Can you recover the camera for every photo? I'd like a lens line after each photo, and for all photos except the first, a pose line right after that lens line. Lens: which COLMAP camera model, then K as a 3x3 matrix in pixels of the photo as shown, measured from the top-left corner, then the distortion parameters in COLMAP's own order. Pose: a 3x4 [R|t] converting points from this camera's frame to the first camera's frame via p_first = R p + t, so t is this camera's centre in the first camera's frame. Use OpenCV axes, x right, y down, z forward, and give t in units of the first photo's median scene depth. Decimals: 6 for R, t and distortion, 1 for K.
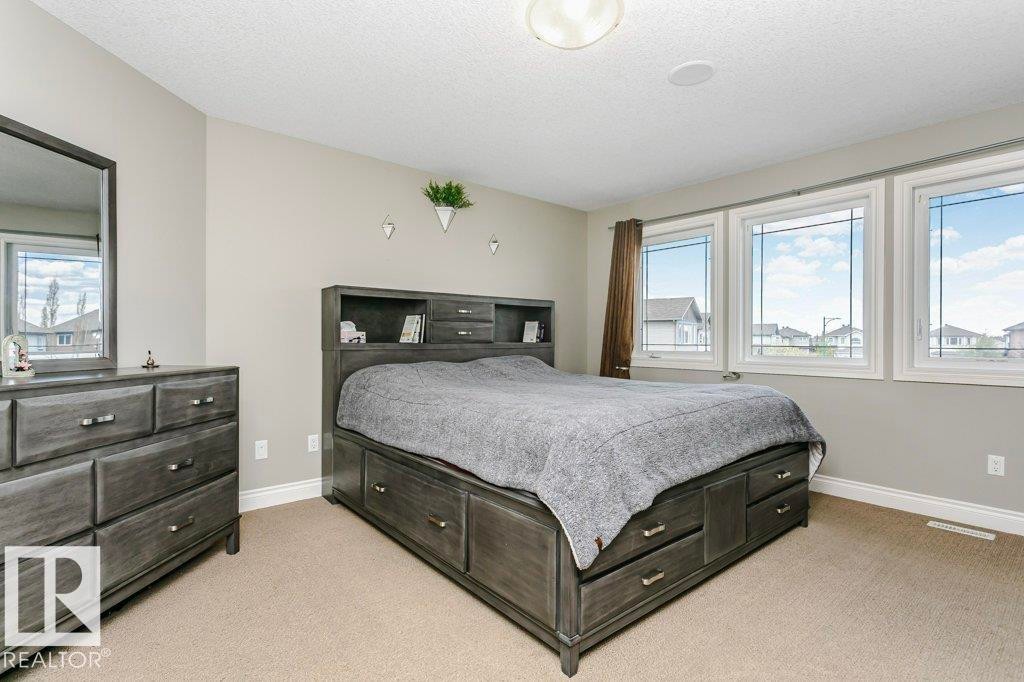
lens RADIAL K [[498.4, 0, 501.2], [0, 498.4, 338.8], [0, 0, 1]] dist [0.002541, 0.000412]
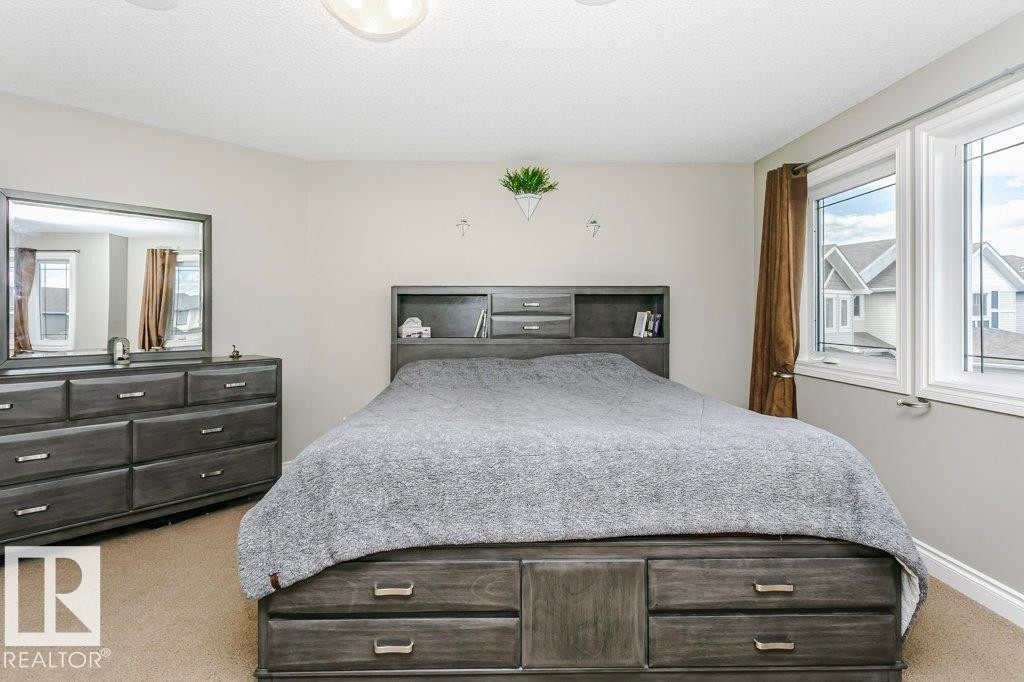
lens RADIAL K [[498.4, 0, 465.0], [0, 498.4, 317.6], [0, 0, 1]] dist [0.002541, 0.000412]
pose [[0.779894, -0.003701, -0.625901, 0.687972], [0.003729, 0.999992, -0.001266, -0.049511], [0.625901, -0.001346, 0.779902, 0.324540]]
